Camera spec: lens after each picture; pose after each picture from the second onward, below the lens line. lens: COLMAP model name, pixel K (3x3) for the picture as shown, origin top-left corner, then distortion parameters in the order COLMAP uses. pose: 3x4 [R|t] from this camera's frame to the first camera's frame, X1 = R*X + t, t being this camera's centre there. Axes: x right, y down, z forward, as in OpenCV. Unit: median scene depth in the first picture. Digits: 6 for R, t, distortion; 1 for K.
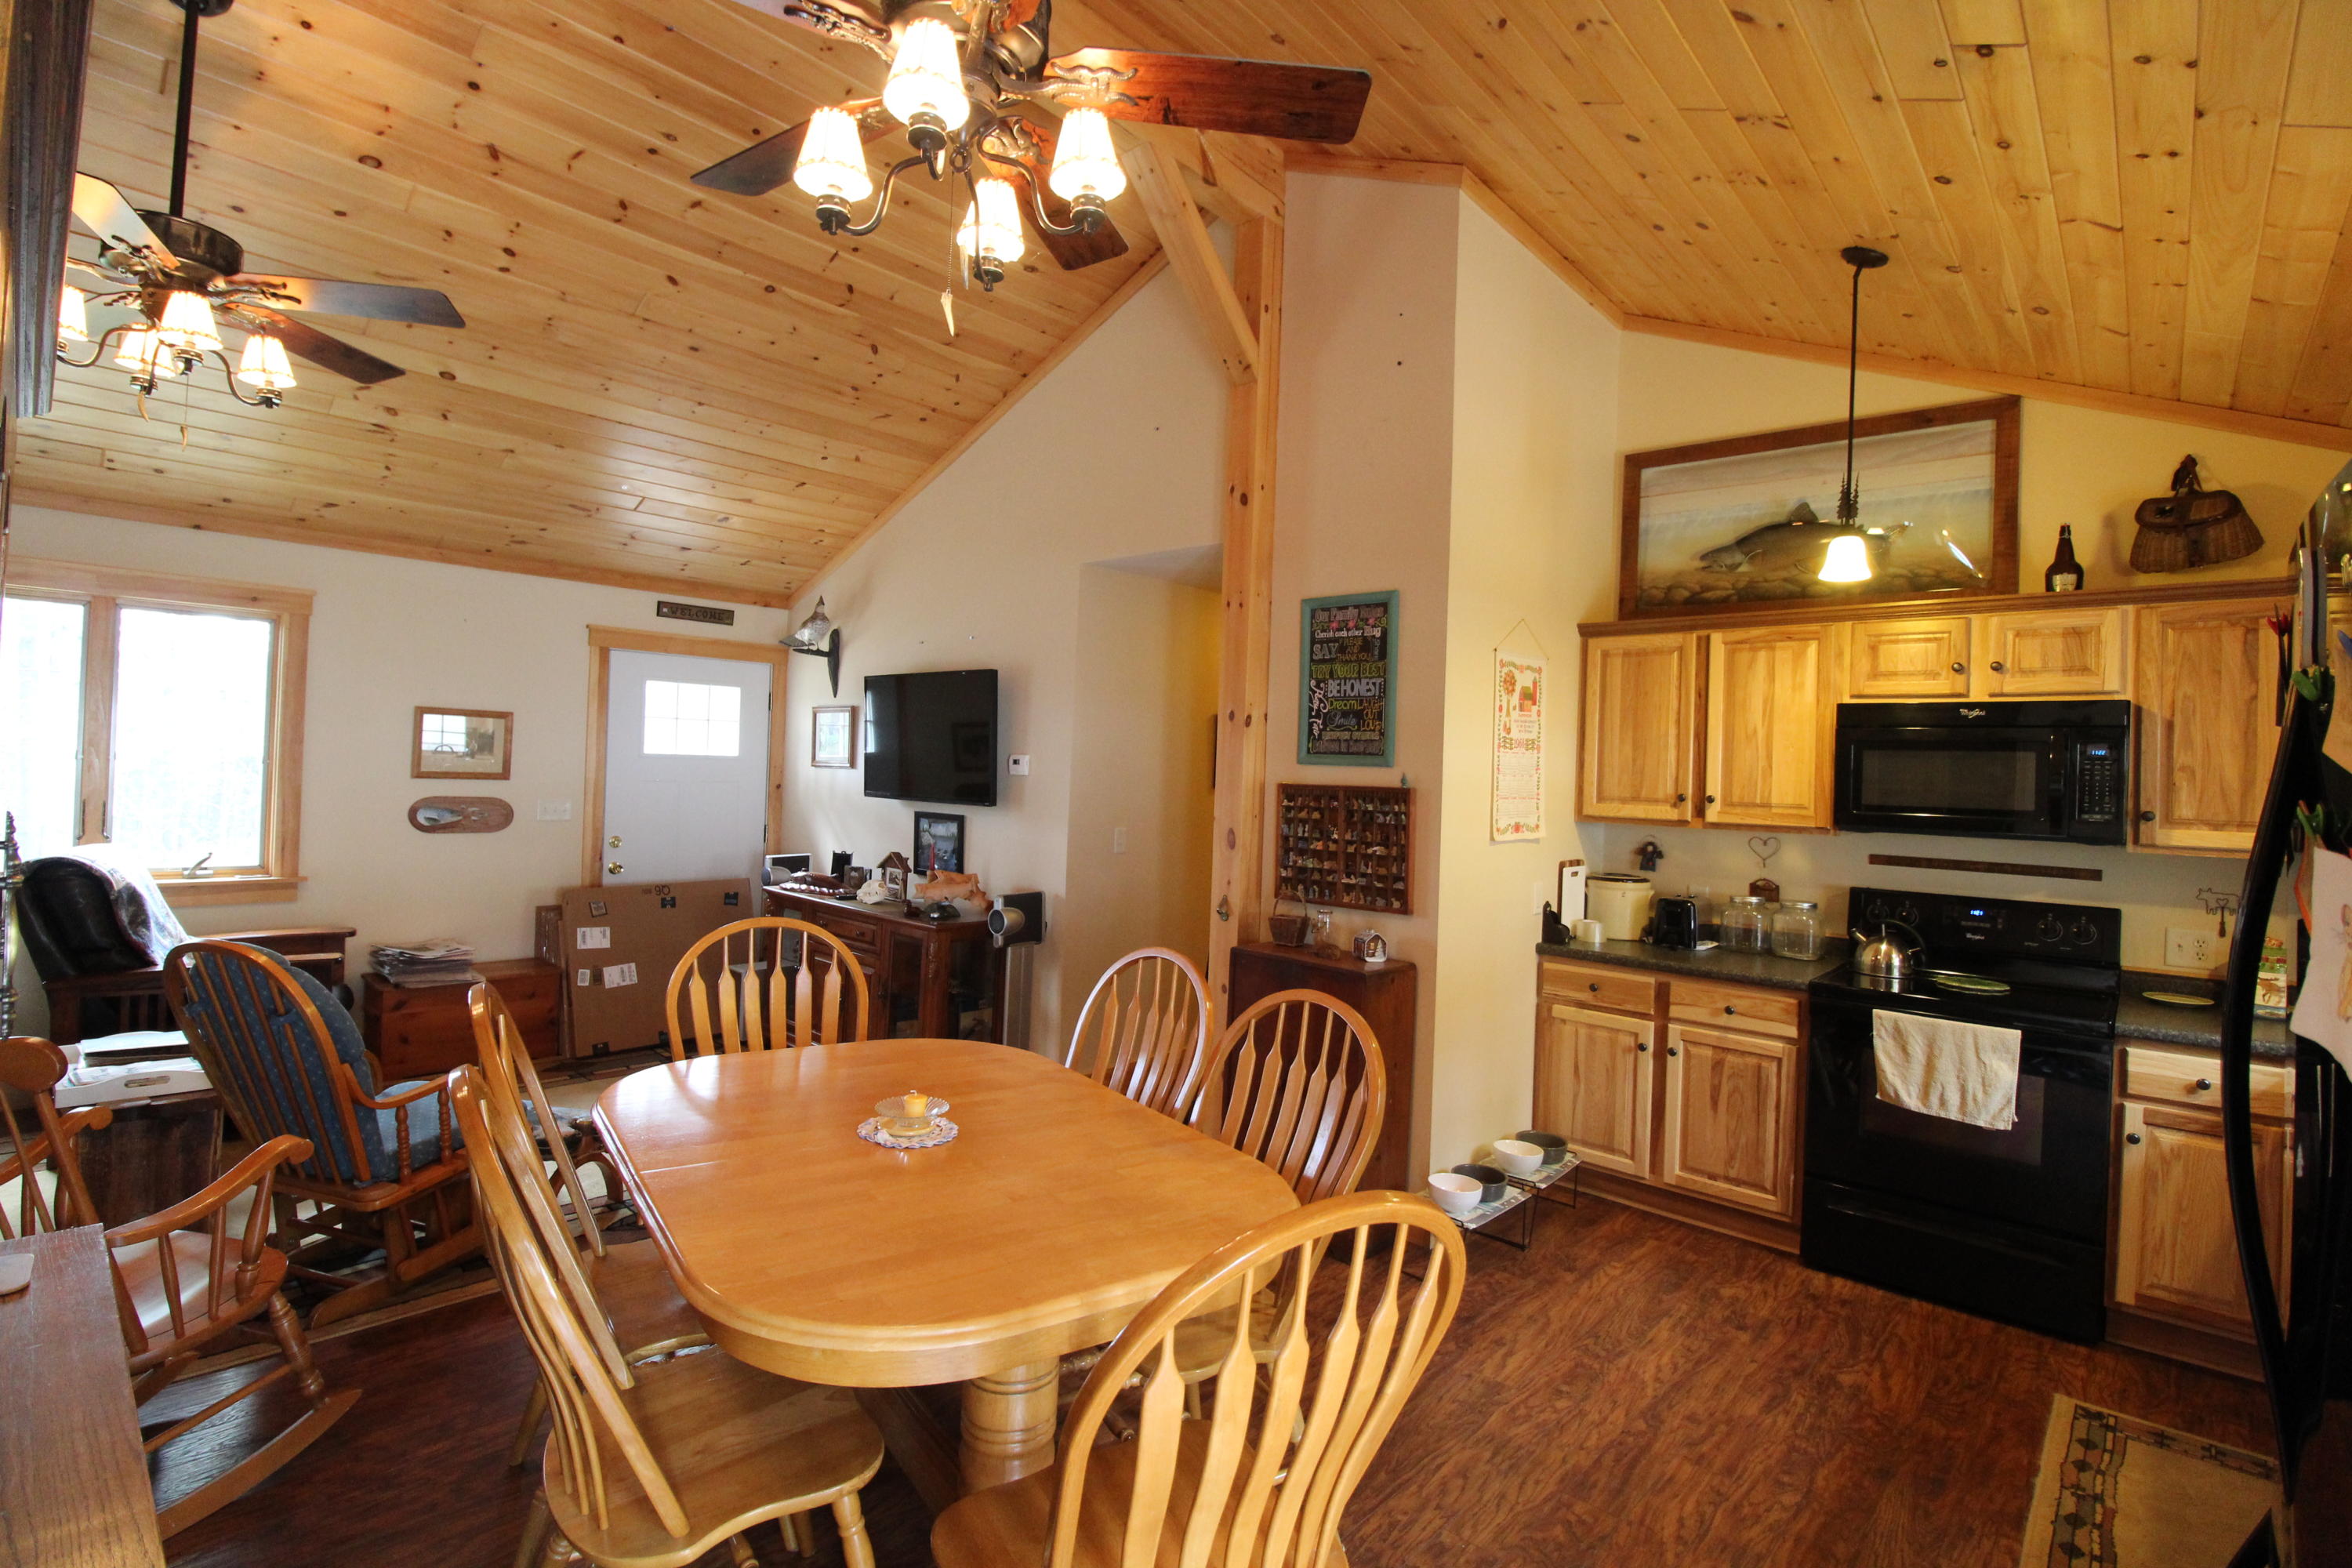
lens RADIAL K [[1086.6, 0, 1167.8], [0, 1086.6, 759.4], [0, 0, 1]] dist [-0.010679, -0.007274]
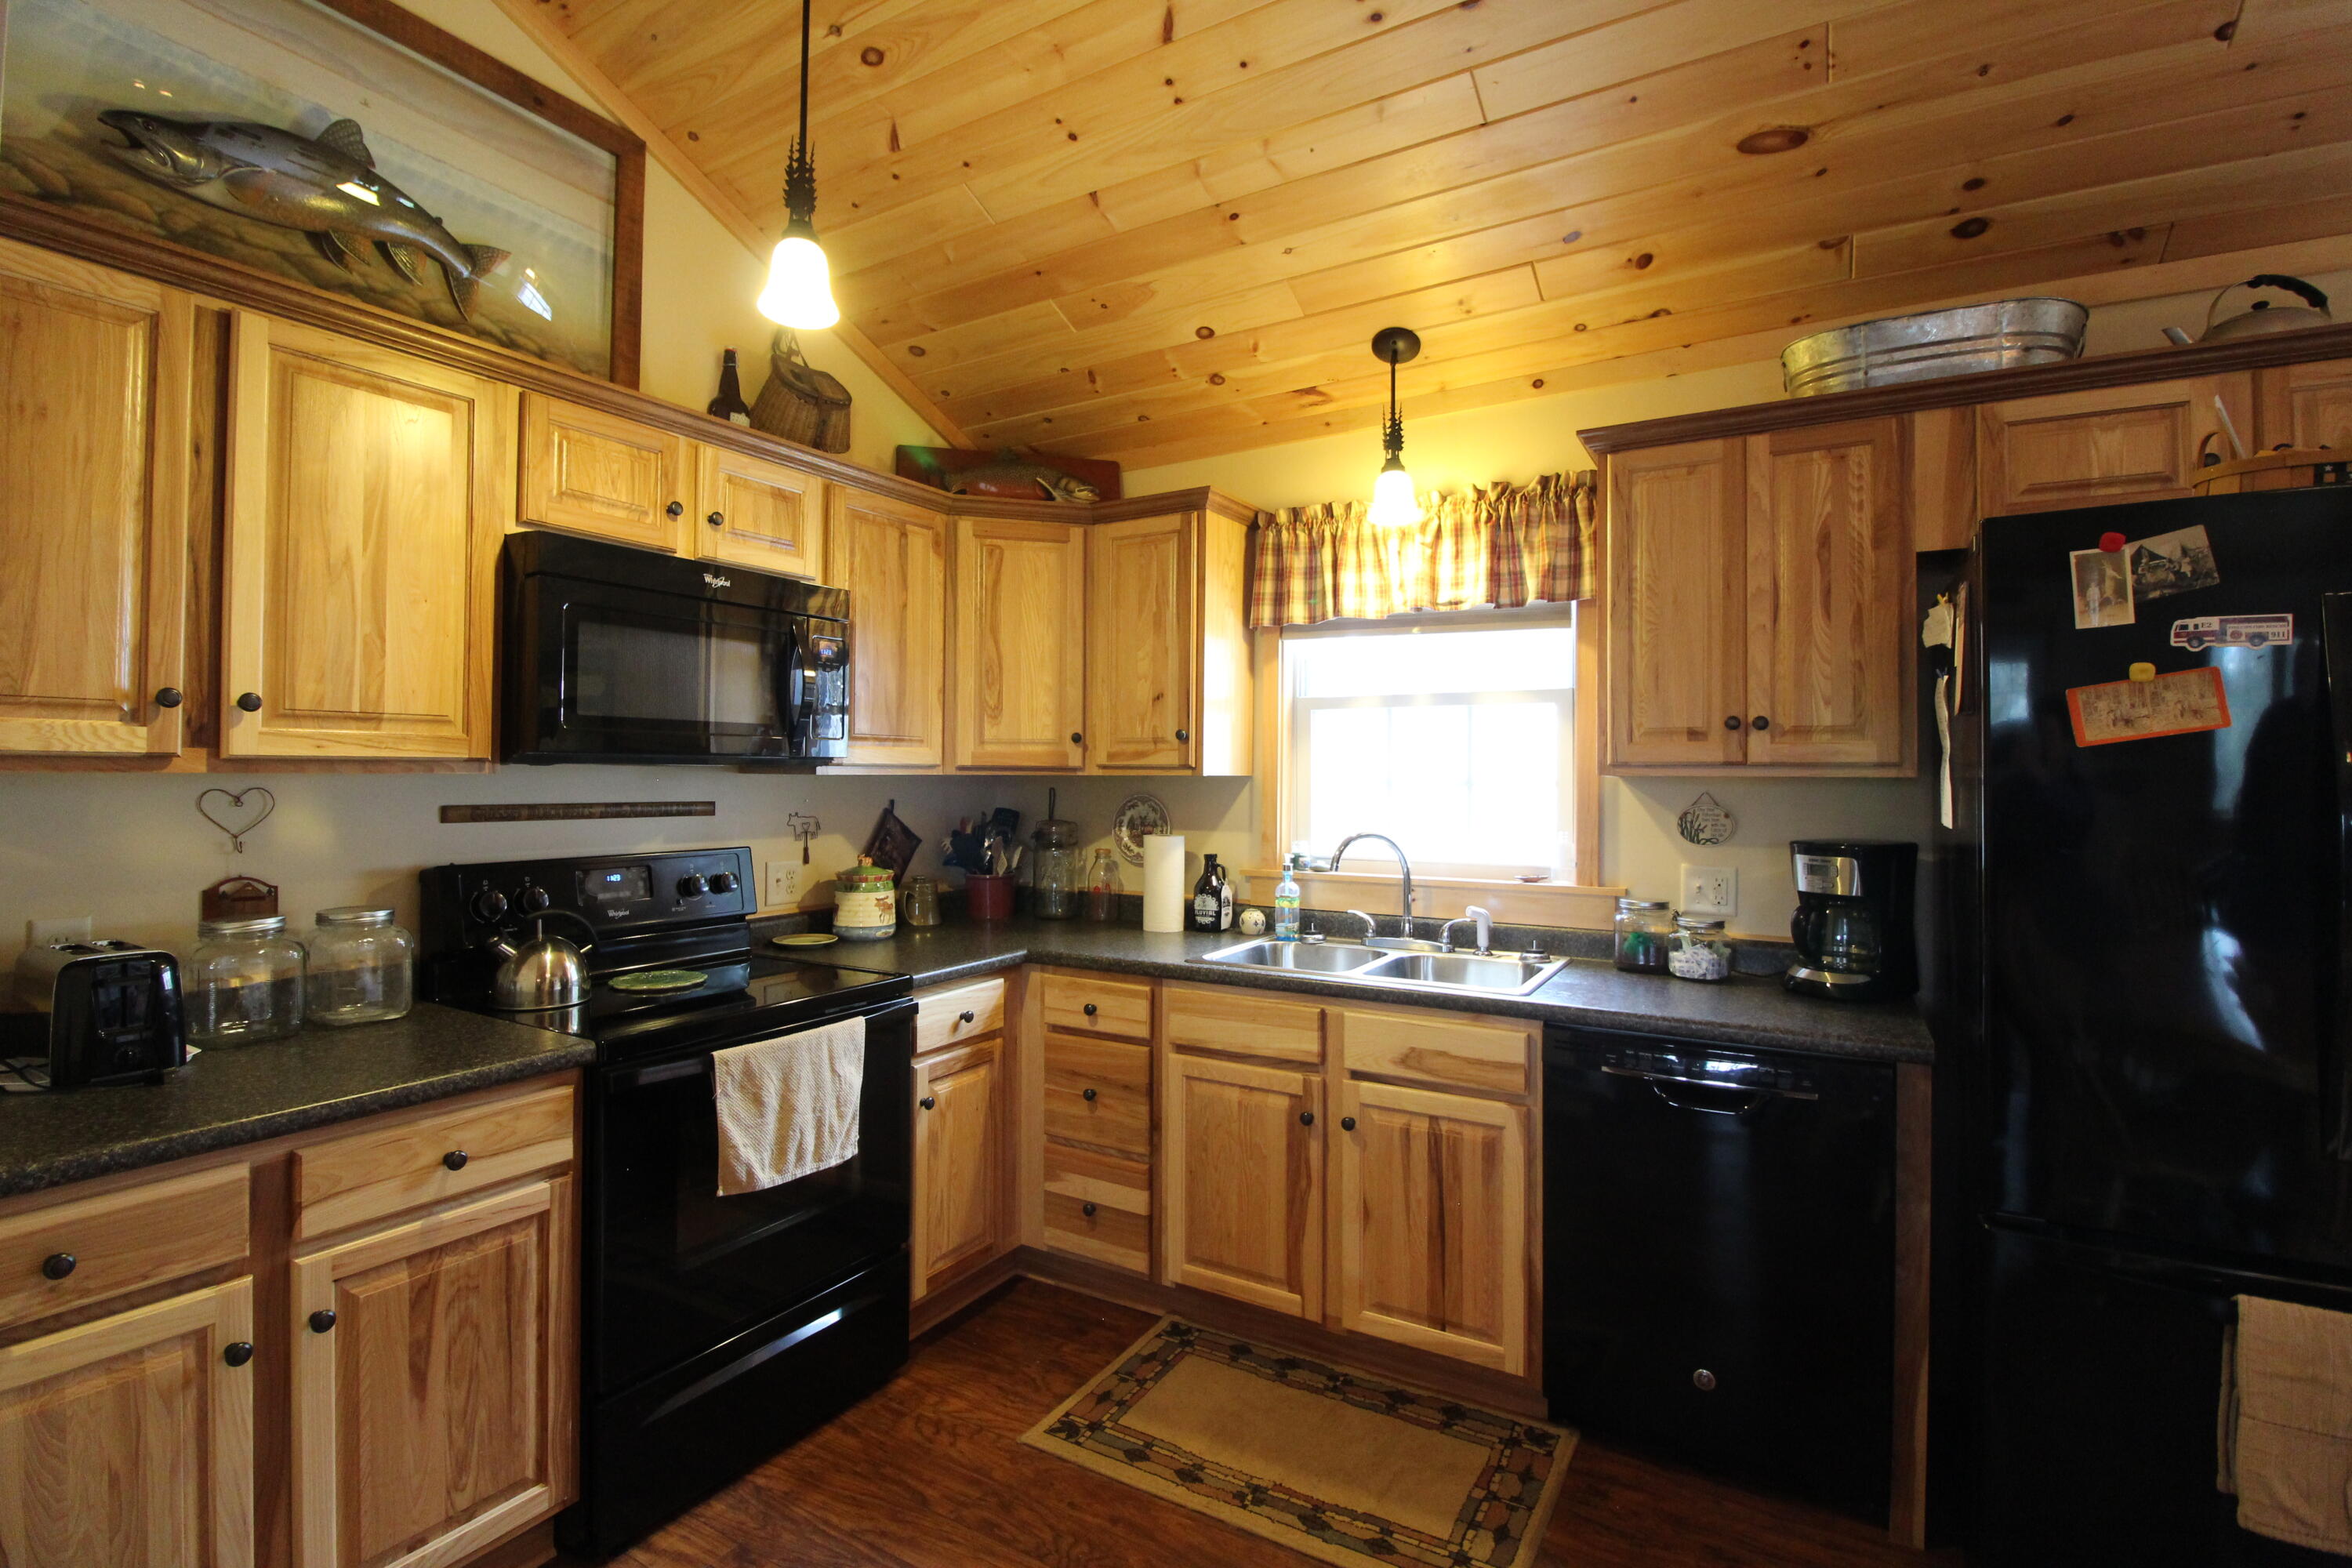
lens RADIAL K [[1086.6, 0, 1167.8], [0, 1086.6, 759.4], [0, 0, 1]] dist [-0.010679, -0.007274]
pose [[-0.203978, -0.025293, 0.978649, 0.015036], [-0.026465, 0.999443, 0.020314, 0.044551], [-0.978618, -0.021756, -0.204534, 0.799027]]
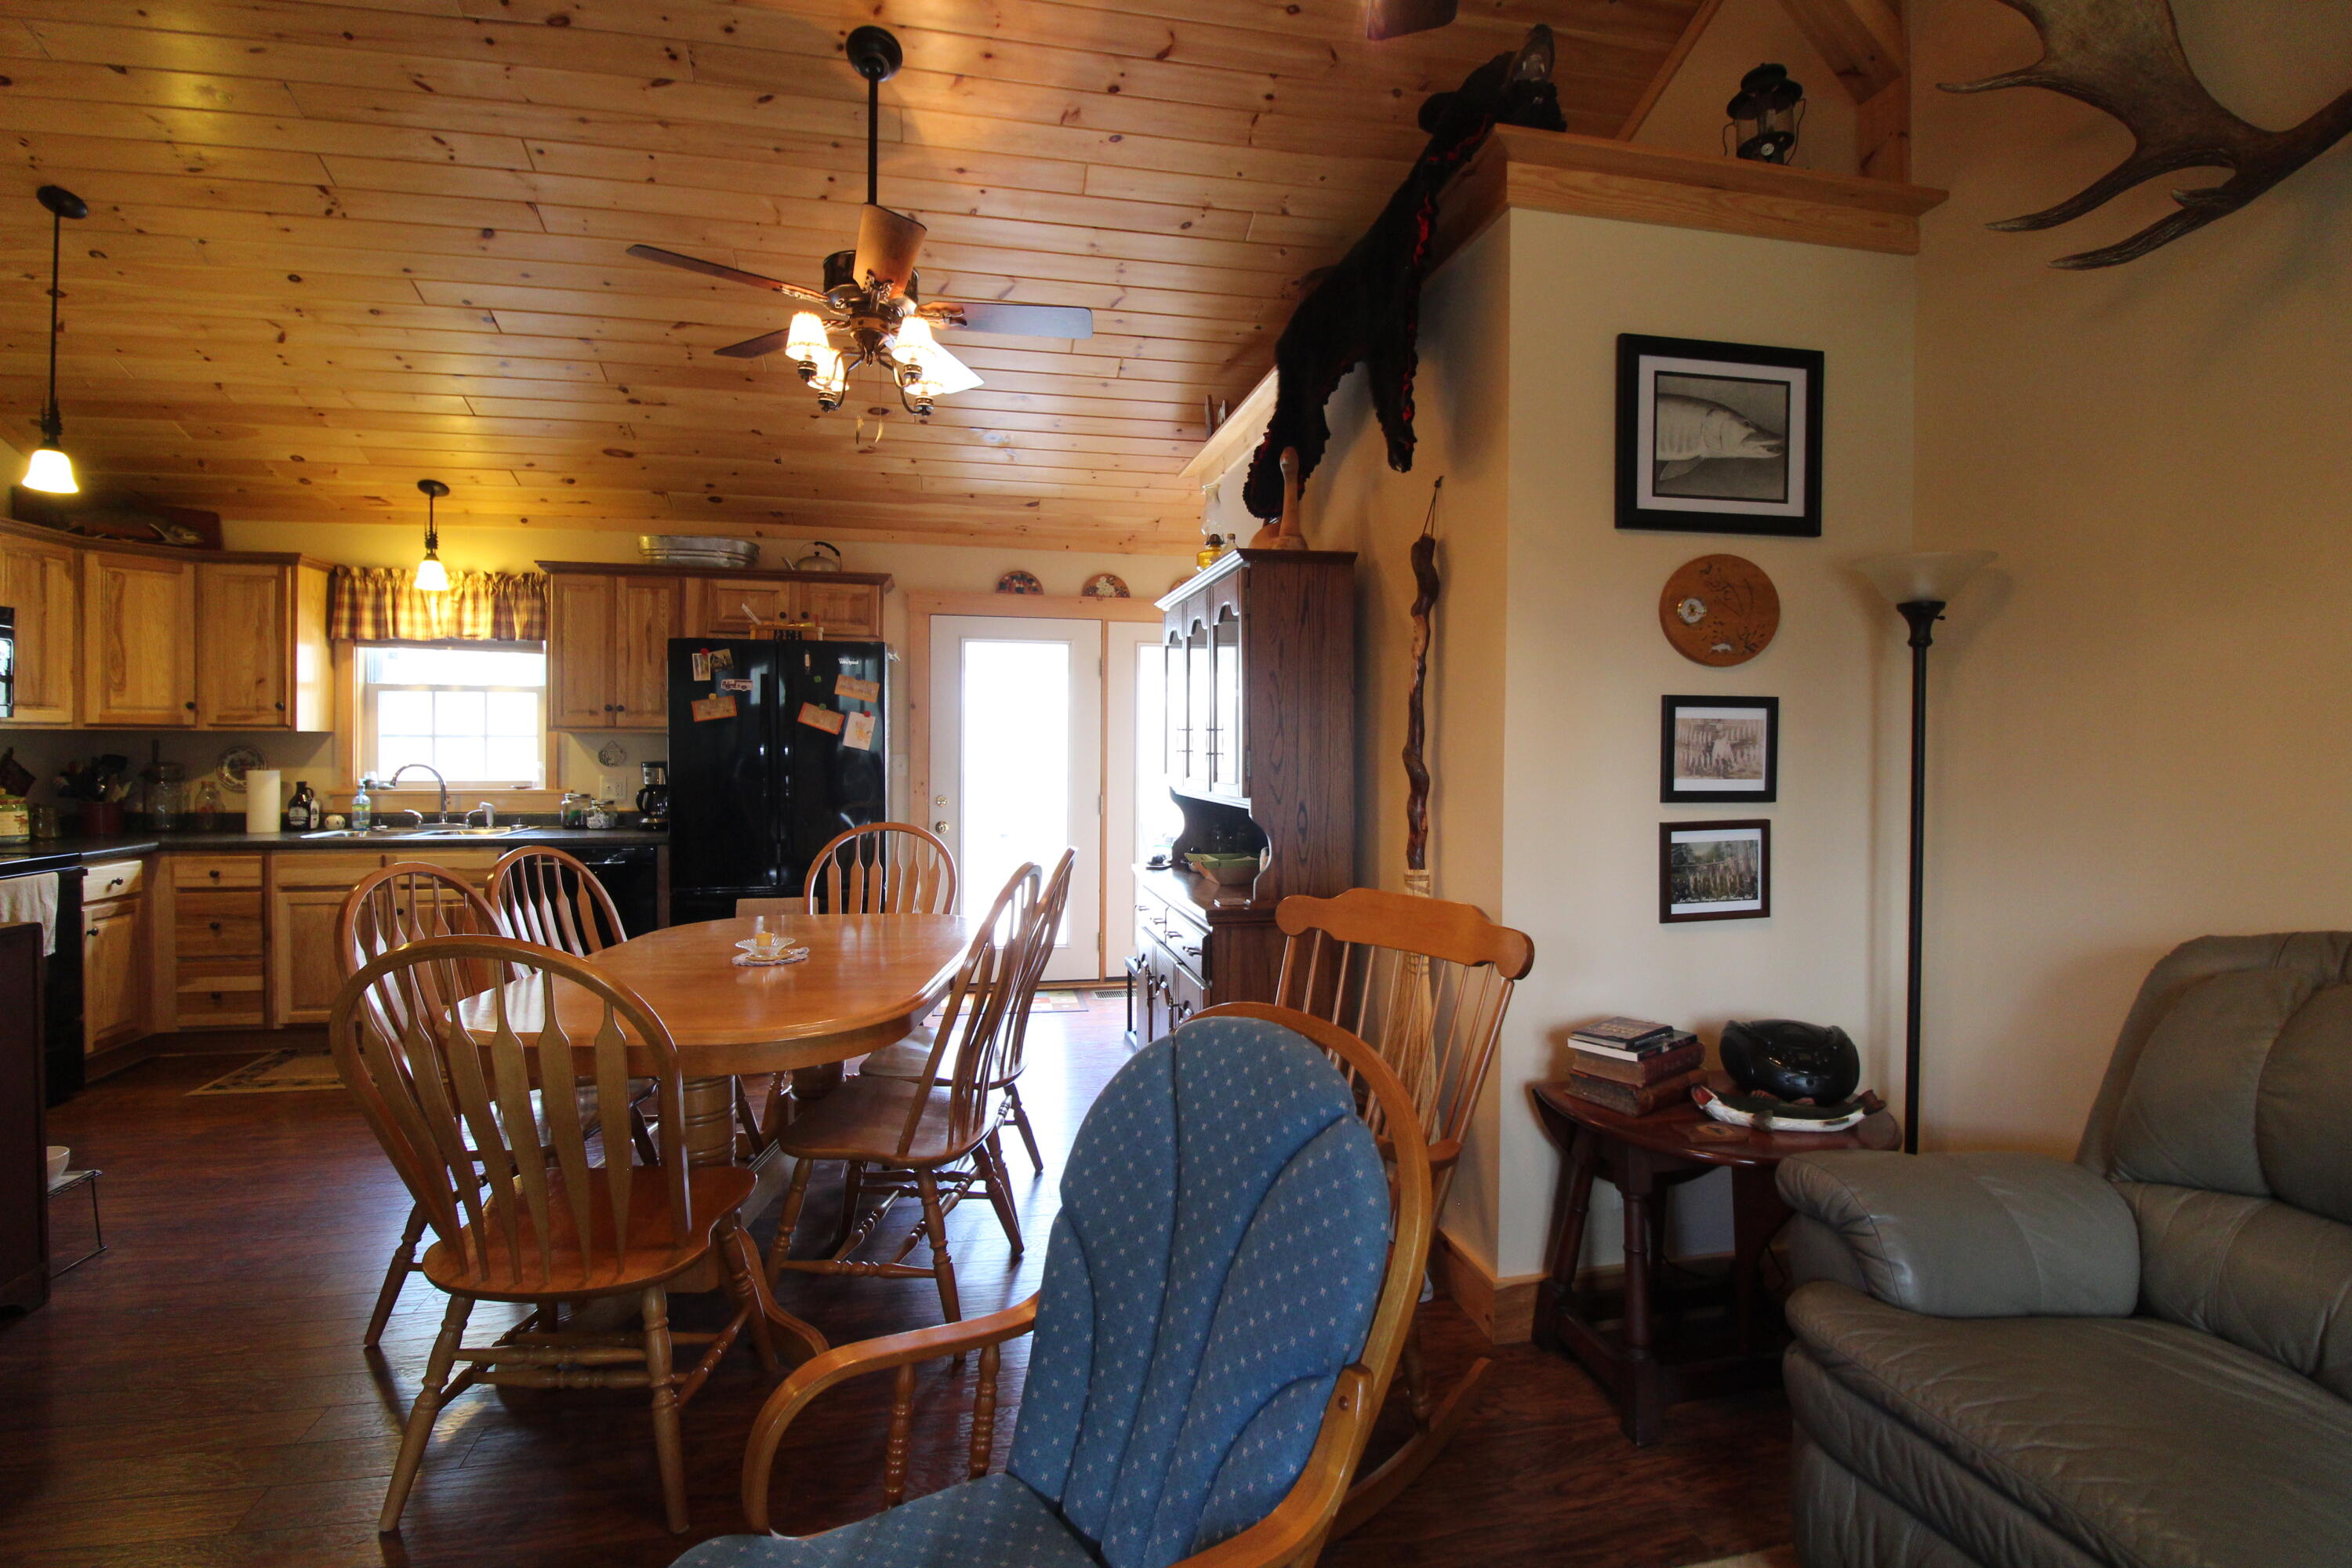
lens RADIAL K [[1098.9, 0, 1180.3], [0, 1098.9, 759.3], [0, 0, 1]] dist [-0.001631, -0.013654]
pose [[-0.812310, -0.052352, 0.580872, -0.842249], [-0.045770, 0.998614, 0.025995, 0.023204], [-0.581428, -0.005471, -0.813580, 1.062129]]
